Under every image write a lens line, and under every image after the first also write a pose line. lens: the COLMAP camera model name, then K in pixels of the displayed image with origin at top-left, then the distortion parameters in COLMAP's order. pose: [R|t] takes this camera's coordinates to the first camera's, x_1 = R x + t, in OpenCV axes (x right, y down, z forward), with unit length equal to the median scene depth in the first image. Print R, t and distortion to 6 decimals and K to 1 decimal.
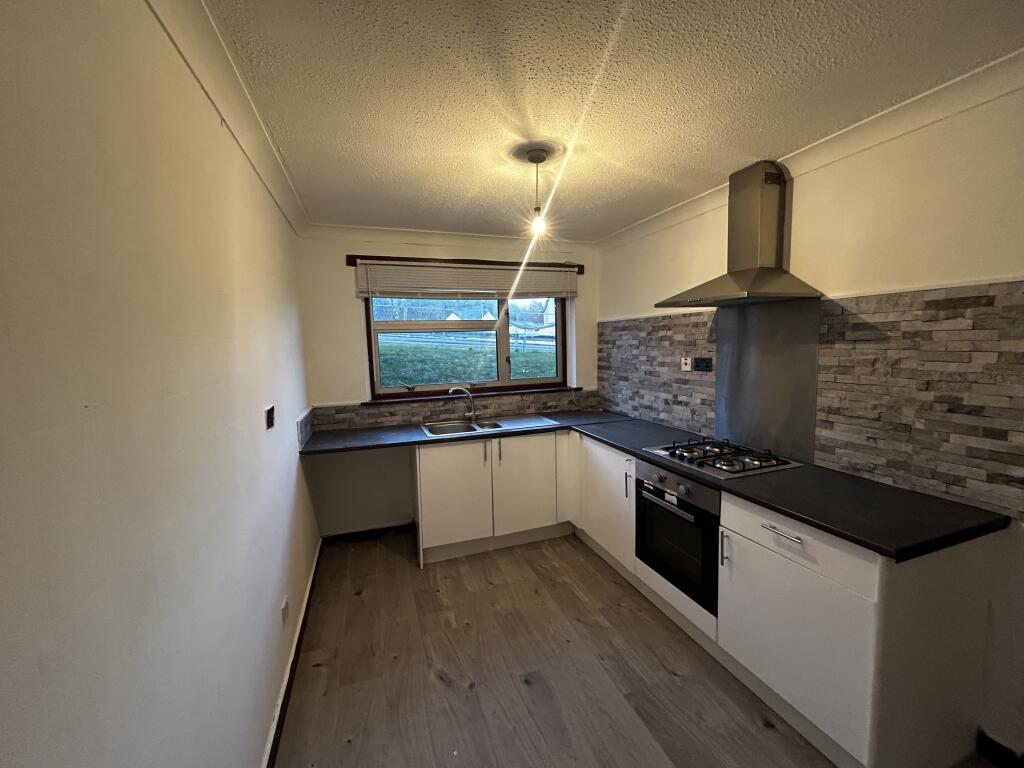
lens RADIAL K [[413.4, 0, 512.0], [0, 413.4, 384.0], [0, 0, 1]] dist [-0.000287, -0.000567]
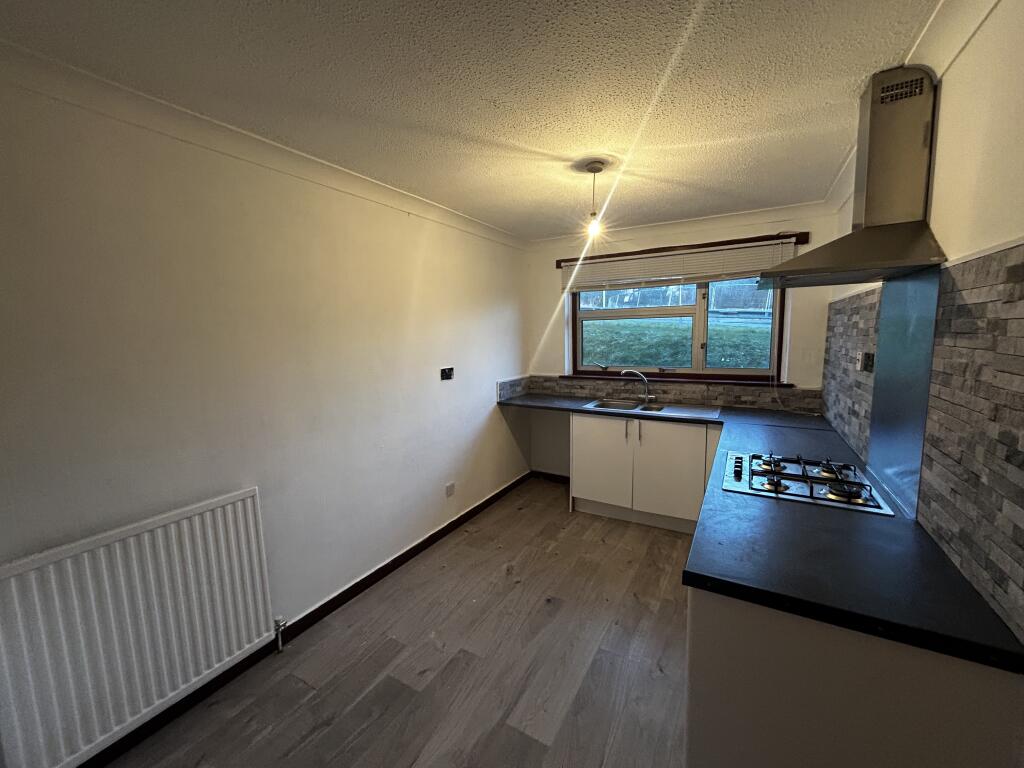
lens RADIAL K [[413.4, 0, 512.0], [0, 413.4, 384.0], [0, 0, 1]] dist [-0.000287, -0.000567]
pose [[0.651581, 0.107022, -0.750991, 0.784154], [-0.075107, 0.994235, 0.076521, -0.023573], [0.754852, 0.006545, 0.655863, 0.075527]]
